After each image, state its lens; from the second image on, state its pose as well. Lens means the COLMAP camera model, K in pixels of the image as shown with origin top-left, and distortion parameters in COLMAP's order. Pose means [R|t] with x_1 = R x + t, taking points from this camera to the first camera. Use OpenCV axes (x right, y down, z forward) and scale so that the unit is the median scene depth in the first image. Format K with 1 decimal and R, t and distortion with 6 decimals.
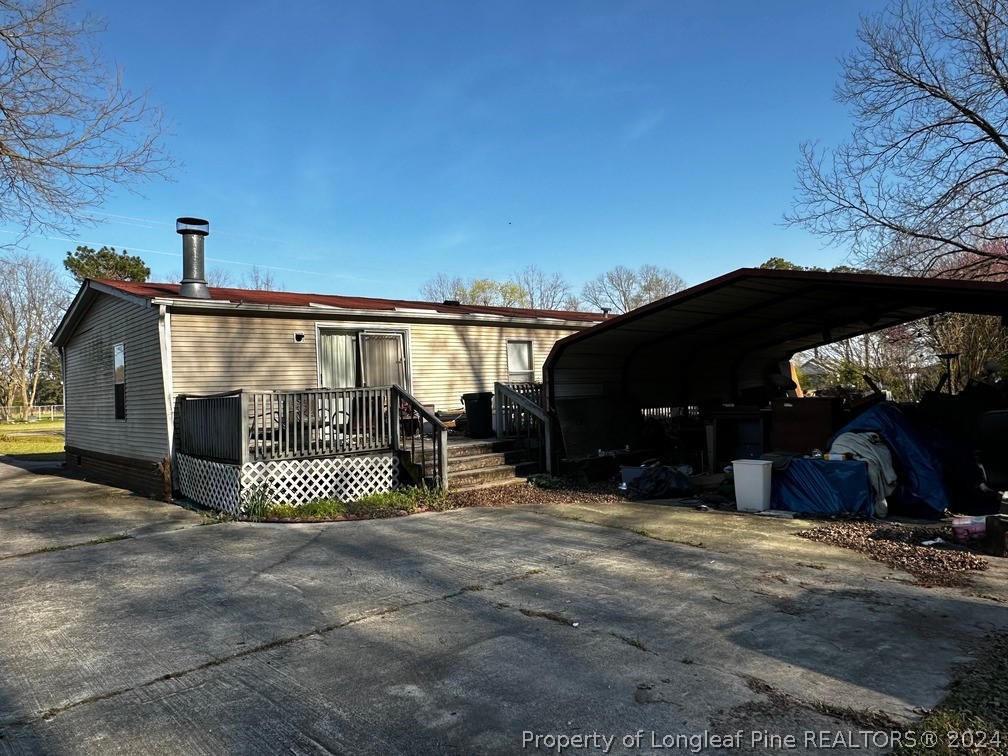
lens RADIAL K [[676.3, 0, 504.0], [0, 676.3, 378.0], [0, 0, 1]] dist [-0.004190, -0.001115]
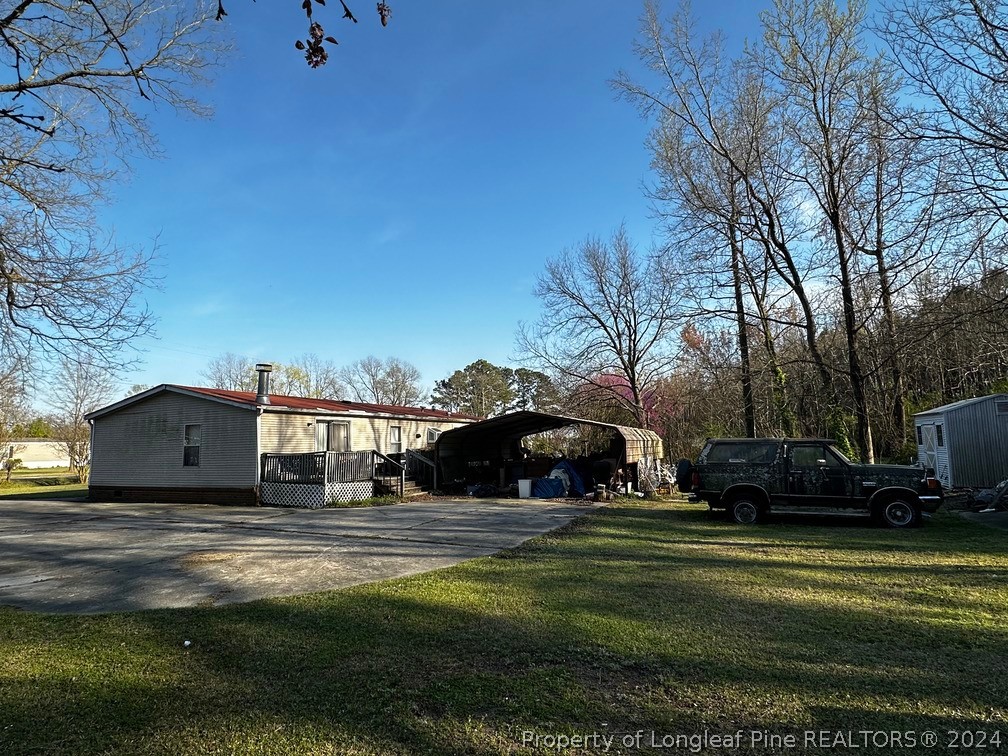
lens RADIAL K [[551.1, 0, 502.4], [0, 551.1, 383.5], [0, 0, 1]] dist [-0.000251, 0.000700]
pose [[0.906107, 0.064632, 0.418083, -0.472736], [-0.020149, 0.993733, -0.109953, -0.013587], [-0.422569, 0.091205, 0.901730, -0.711588]]
